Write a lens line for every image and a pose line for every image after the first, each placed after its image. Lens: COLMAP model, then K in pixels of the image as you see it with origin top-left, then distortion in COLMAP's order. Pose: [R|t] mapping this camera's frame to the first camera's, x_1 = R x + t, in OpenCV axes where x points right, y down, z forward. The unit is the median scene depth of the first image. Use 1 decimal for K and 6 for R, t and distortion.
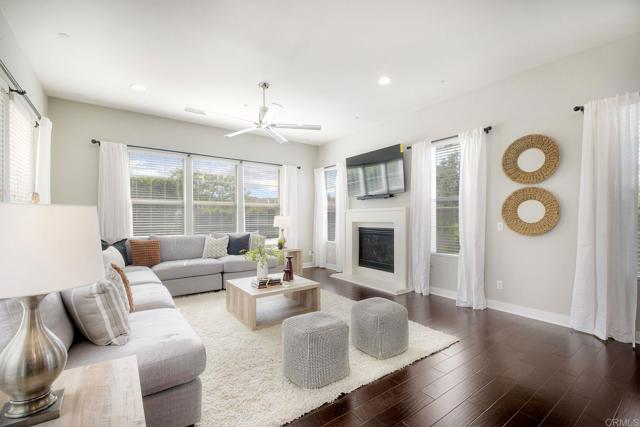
lens RADIAL K [[287.6, 0, 323.6], [0, 287.6, 215.8], [0, 0, 1]] dist [0.005792, -0.000919]
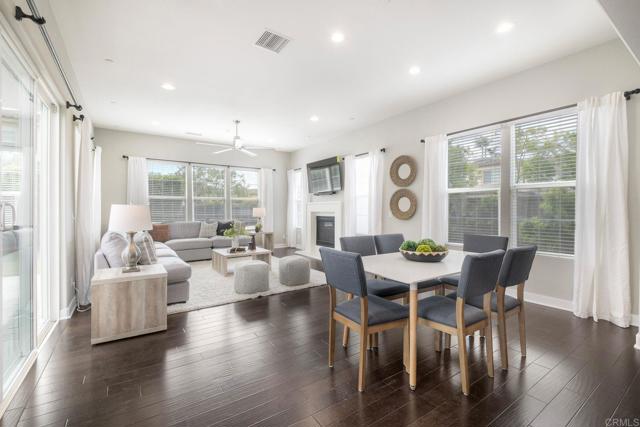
lens RADIAL K [[287.6, 0, 317.2], [0, 287.6, 210.9], [0, 0, 1]] dist [0.005792, -0.000919]
pose [[0.999267, -0.001159, -0.038262, 0.206808], [0.001691, 0.999902, 0.013889, -0.001951], [0.038242, -0.013944, 0.999171, -0.374097]]
